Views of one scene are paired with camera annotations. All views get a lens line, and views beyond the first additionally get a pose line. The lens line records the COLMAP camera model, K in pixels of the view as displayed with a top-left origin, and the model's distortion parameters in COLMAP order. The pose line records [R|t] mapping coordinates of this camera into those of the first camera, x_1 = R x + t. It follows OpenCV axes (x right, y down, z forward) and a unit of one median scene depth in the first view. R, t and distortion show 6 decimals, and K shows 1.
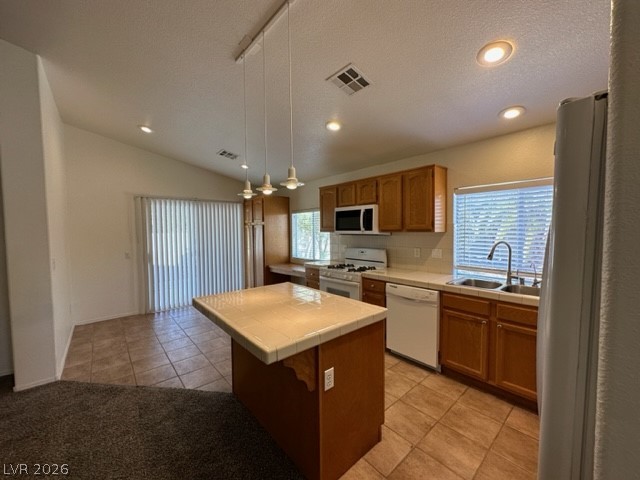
lens RADIAL K [[255.7, 0, 322.6], [0, 255.7, 238.7], [0, 0, 1]] dist [-0.001309, 0.000043]
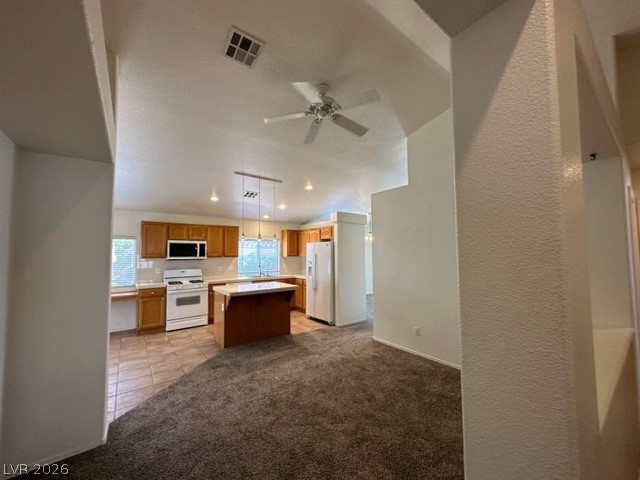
lens RADIAL K [[255.7, 0, 320.7], [0, 255.7, 241.4], [0, 0, 1]] dist [-0.001309, 0.000043]
pose [[0.069975, 0.057309, 0.995901, -1.423071], [0.041053, 0.997337, -0.060276, 0.000875], [-0.996704, 0.045102, 0.067436, 0.128021]]
